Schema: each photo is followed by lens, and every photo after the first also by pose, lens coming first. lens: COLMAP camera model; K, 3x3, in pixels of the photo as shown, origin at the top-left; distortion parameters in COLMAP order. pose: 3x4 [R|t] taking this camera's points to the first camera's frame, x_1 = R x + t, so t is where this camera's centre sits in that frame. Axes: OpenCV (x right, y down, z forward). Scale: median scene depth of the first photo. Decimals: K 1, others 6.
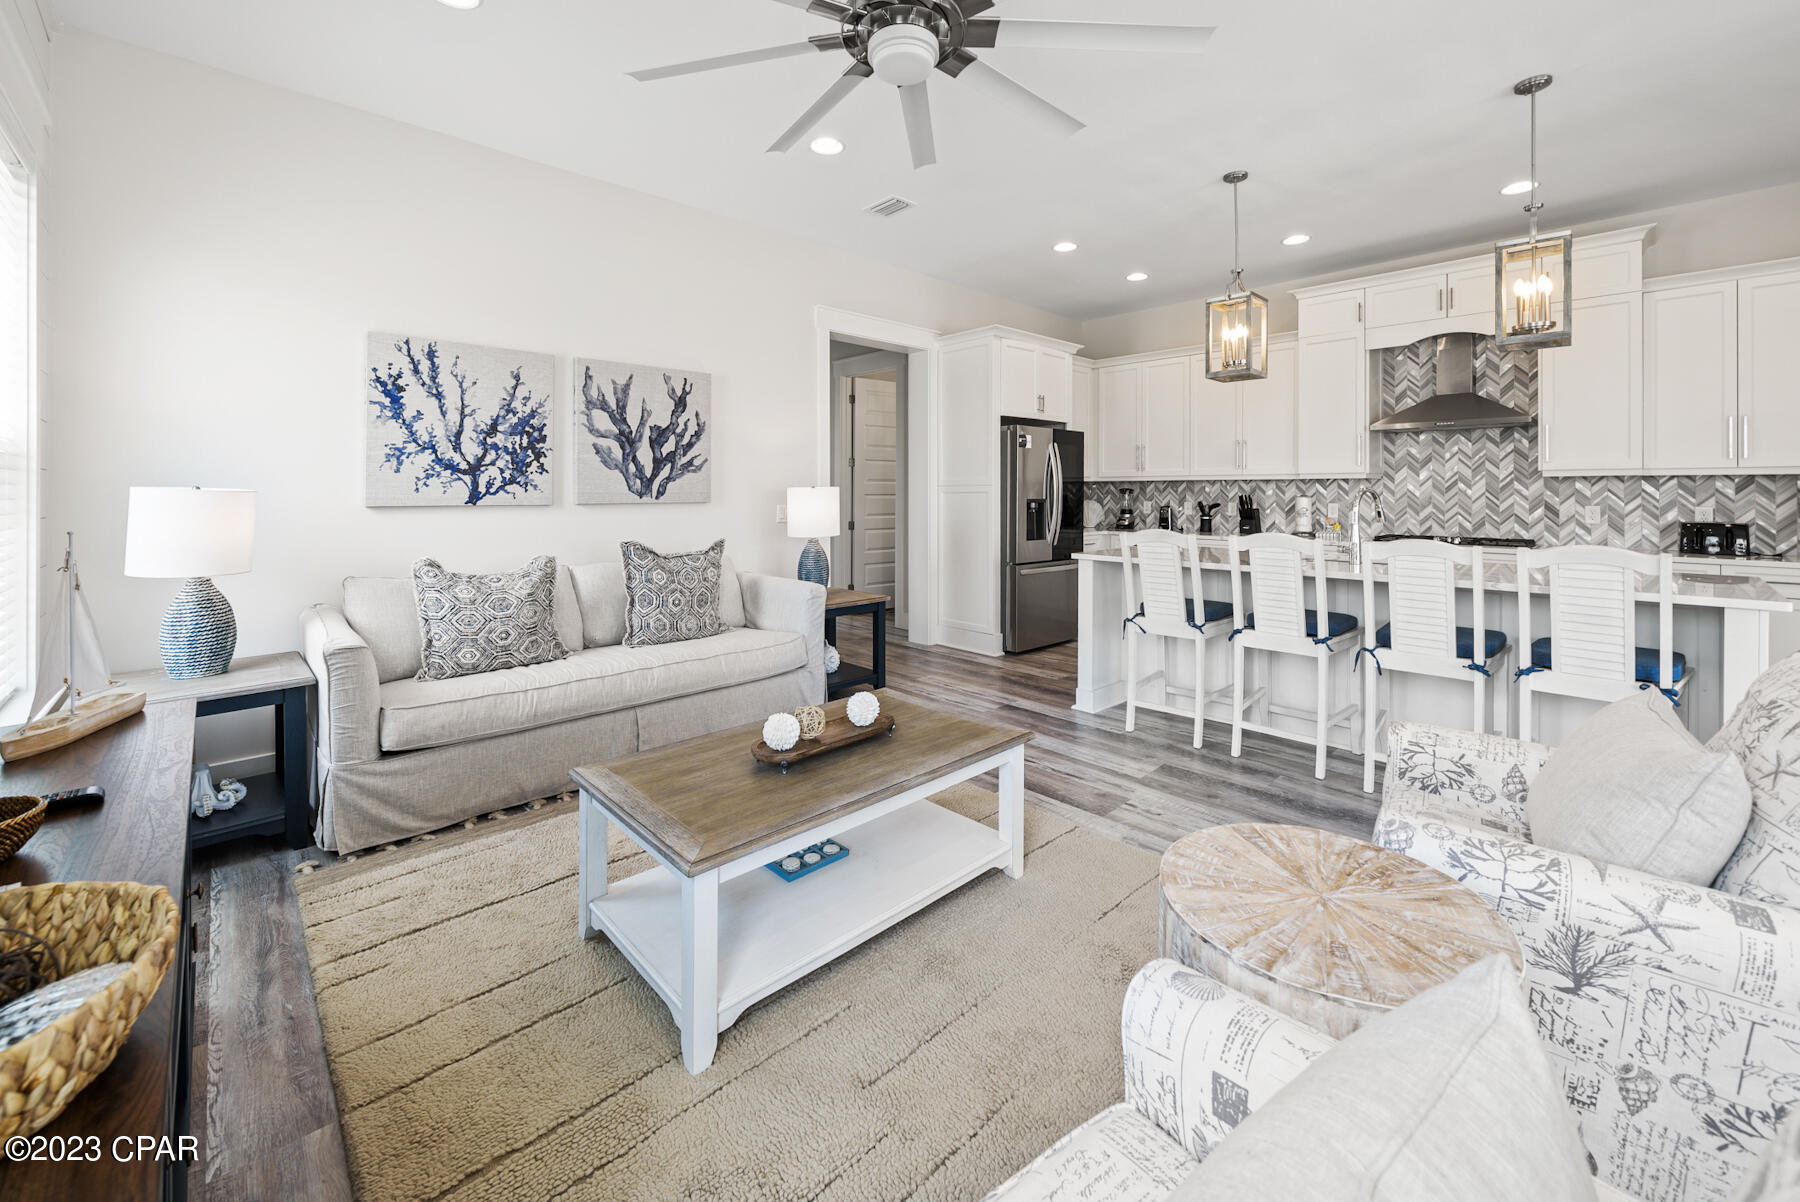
lens RADIAL K [[714.2, 0, 904.2], [0, 714.2, 496.0], [0, 0, 1]] dist [-0.004837, -0.000622]
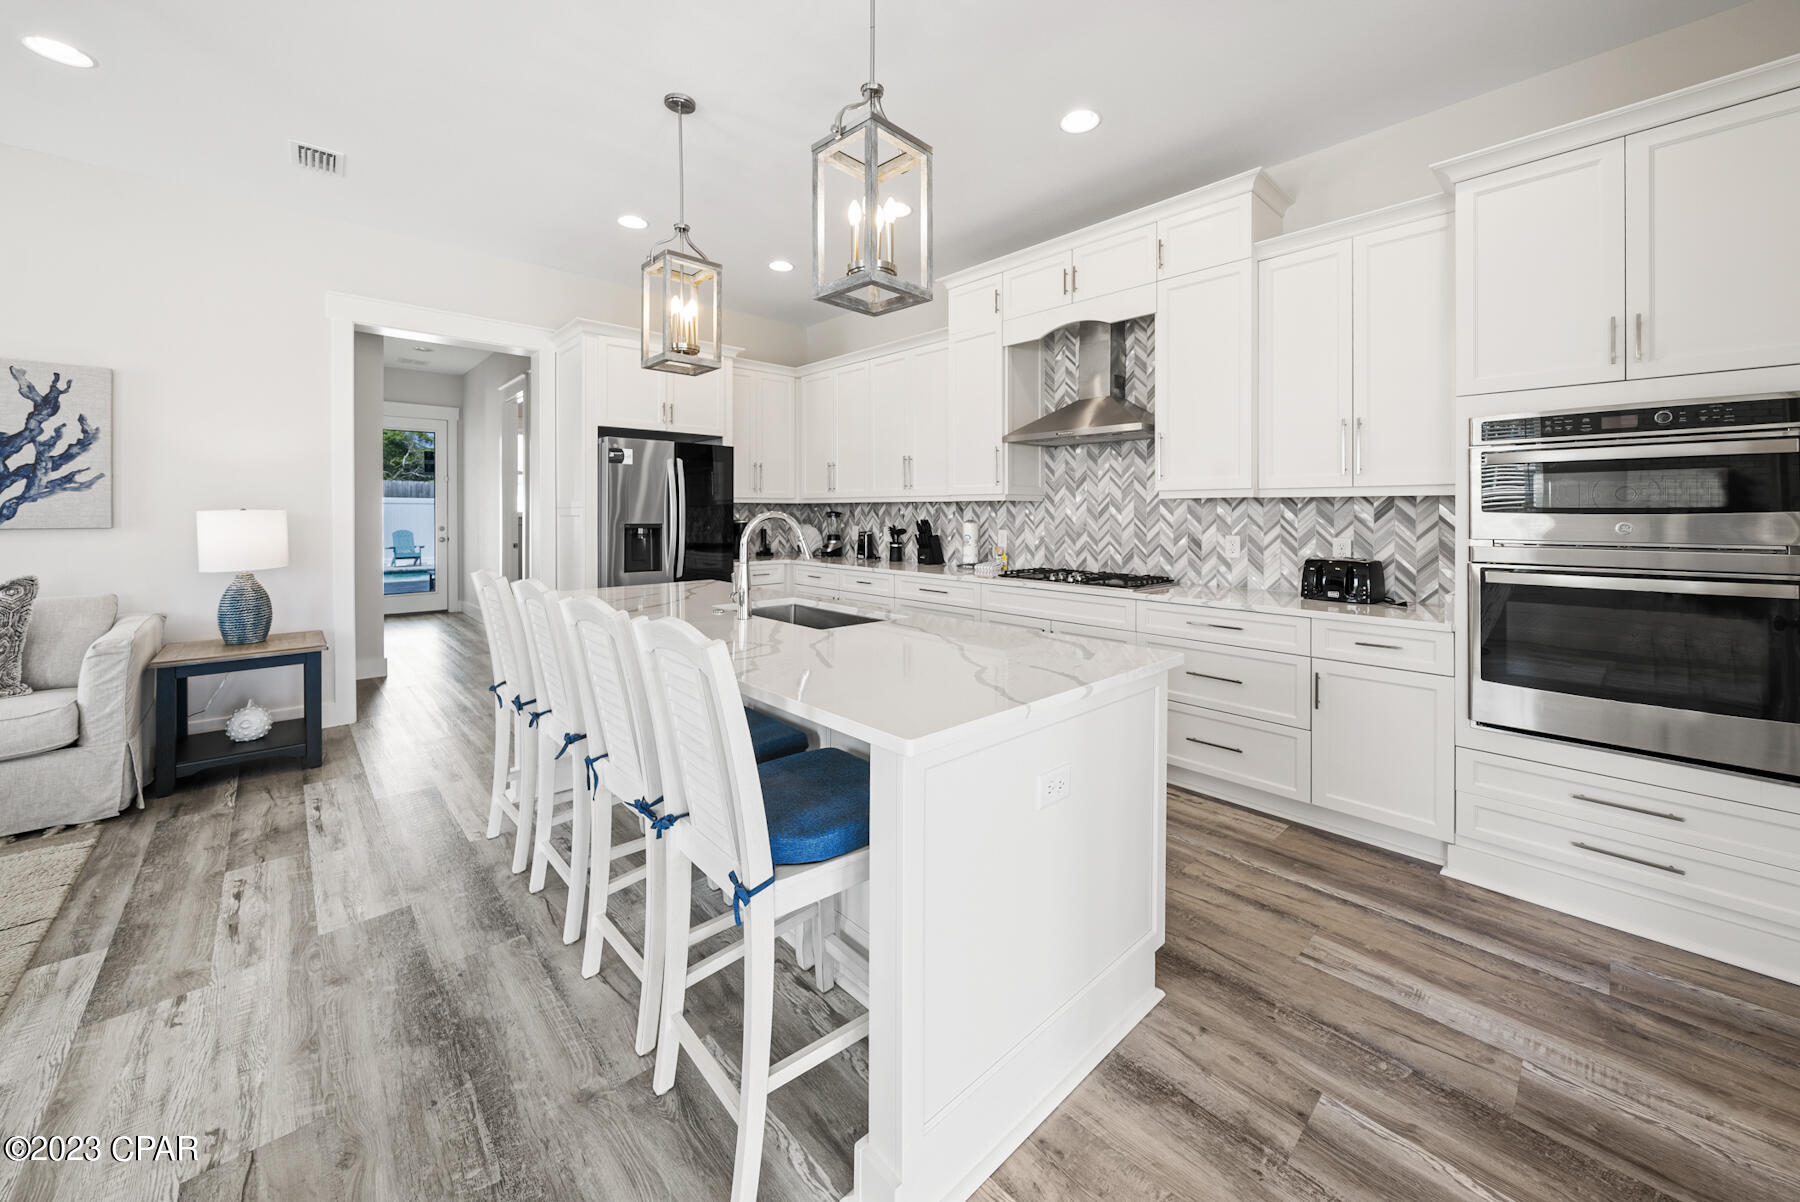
lens RADIAL K [[669.4, 0, 902.0], [0, 669.4, 516.6], [0, 0, 1]] dist [-0.000151, 0.000263]
pose [[0.999909, 0.003018, -0.013114, 0.661600], [-0.003019, 0.999995, -0.000074, -0.007094], [0.013113, 0.000114, 0.999914, 0.266080]]
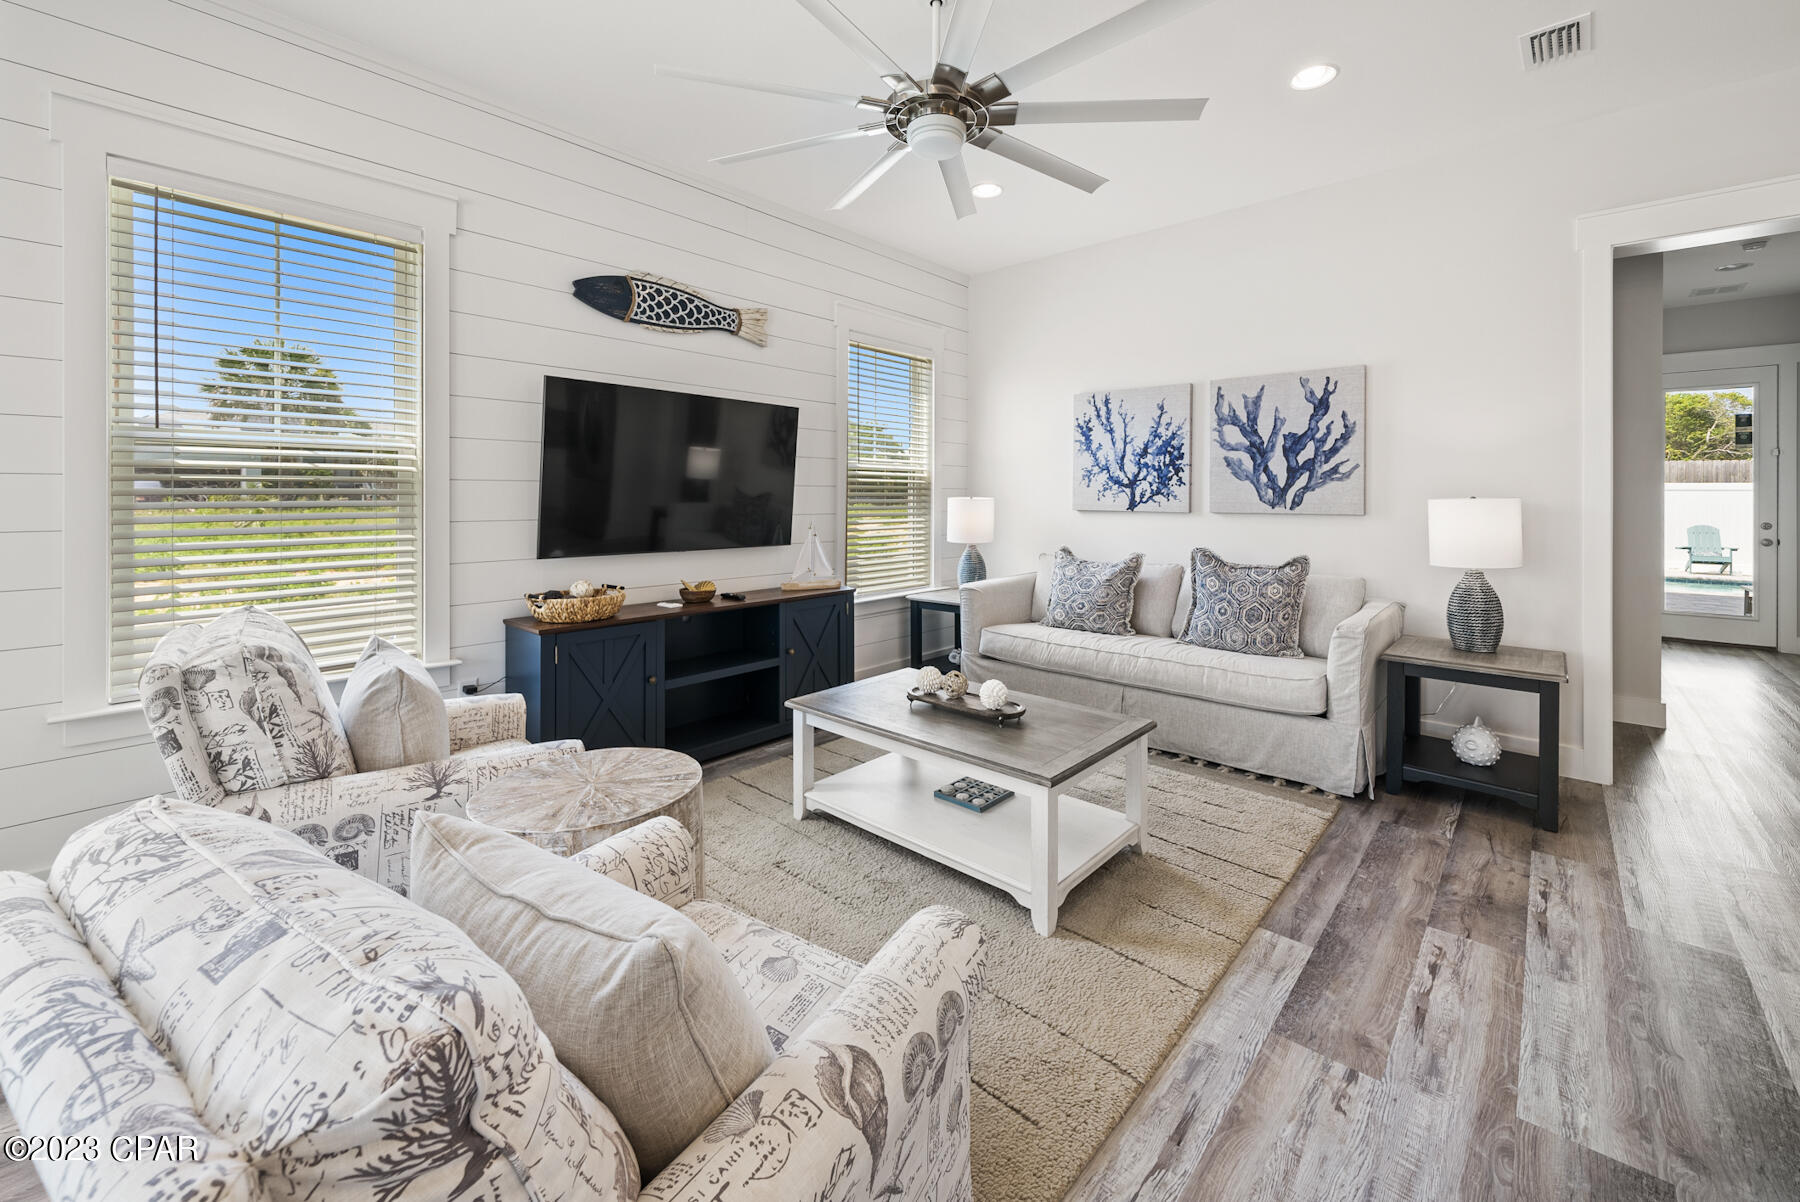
lens RADIAL K [[714.2, 0, 904.2], [0, 714.2, 496.0], [0, 0, 1]] dist [-0.004837, -0.000622]
pose [[0.068818, 0.000873, -0.997629, 0.566407], [-0.010635, 0.999943, 0.000142, -0.008689], [0.997573, 0.010601, 0.068823, 0.410337]]
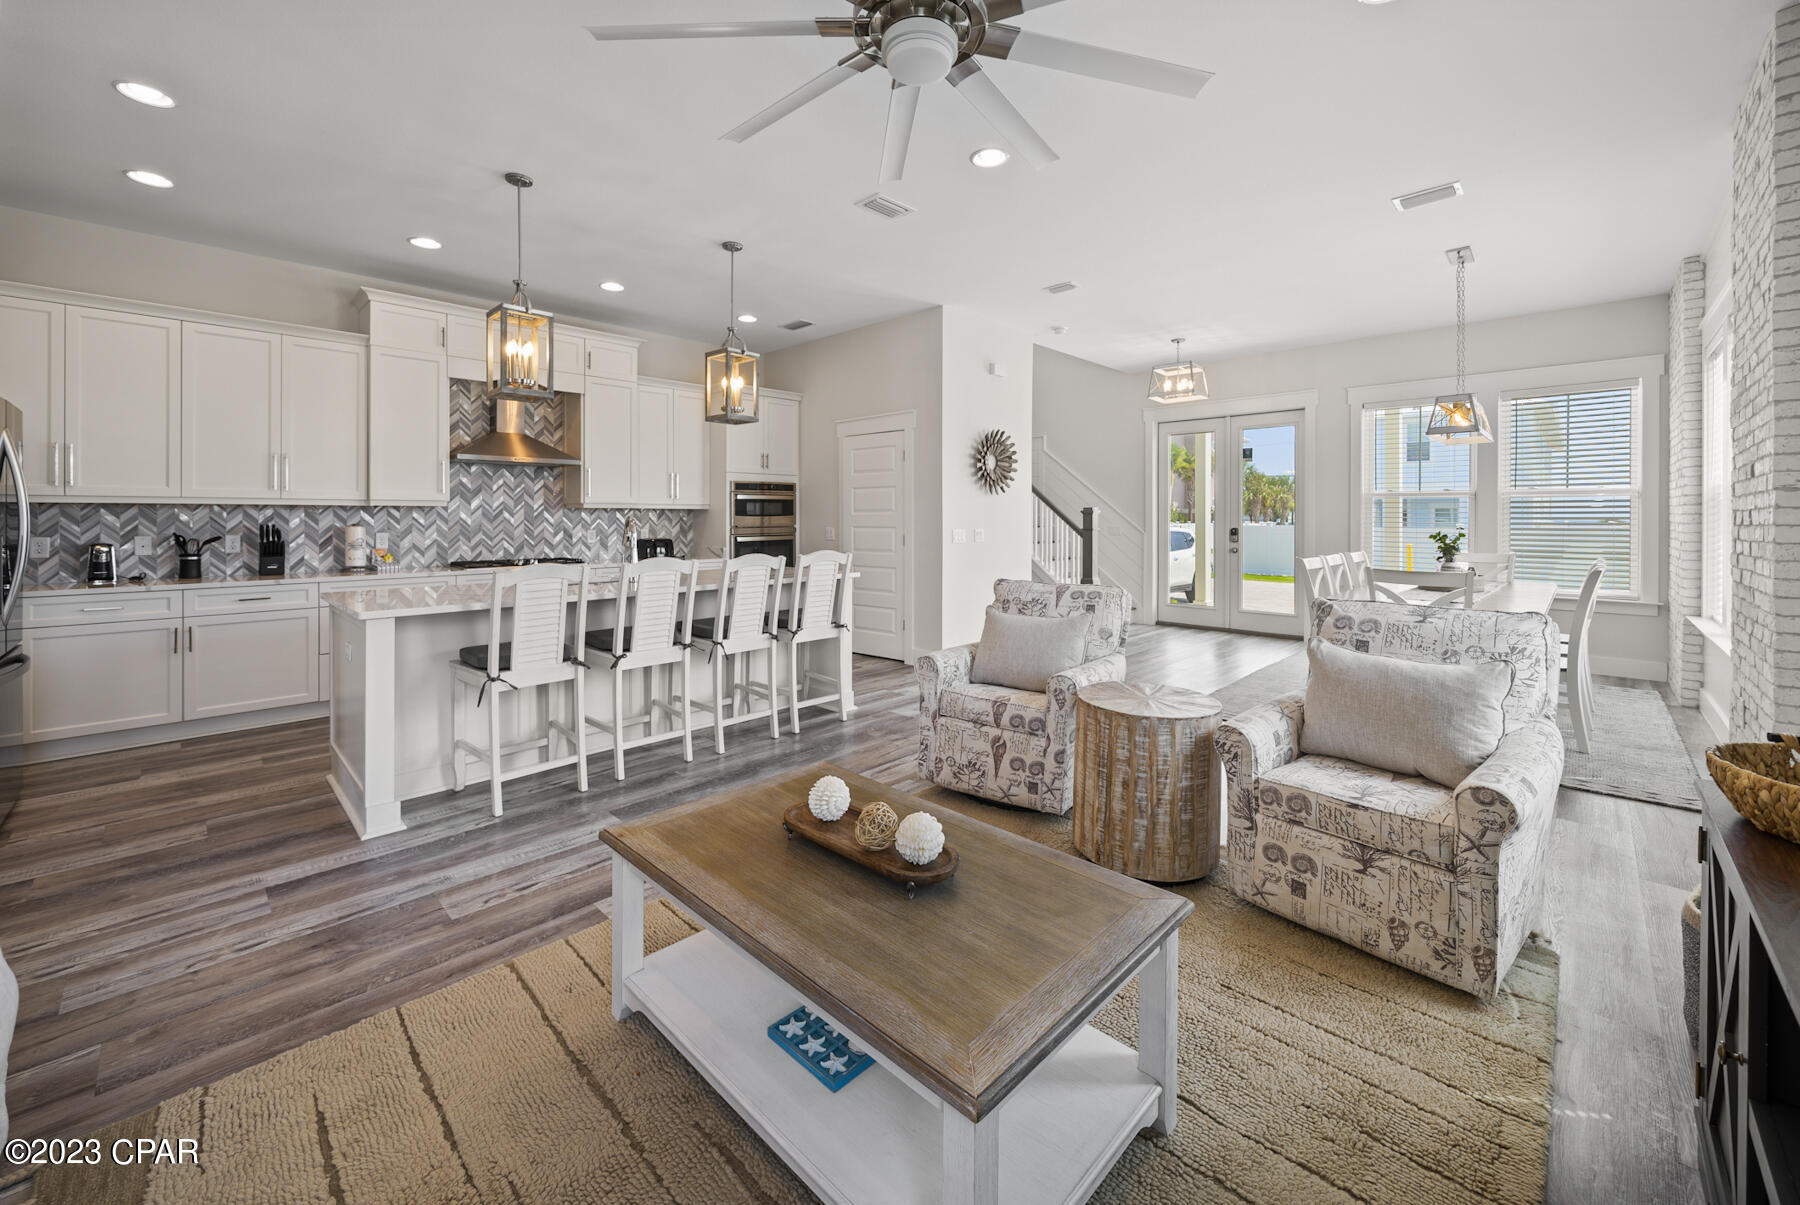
lens RADIAL K [[709.7, 0, 907.5], [0, 709.7, 525.1], [0, 0, 1]] dist [0.001452, 0.000068]
pose [[-0.045664, -0.010811, 0.998898, -0.449505], [0.007746, 0.999908, 0.011176, -0.006240], [-0.998927, 0.008248, -0.045577, 0.499659]]
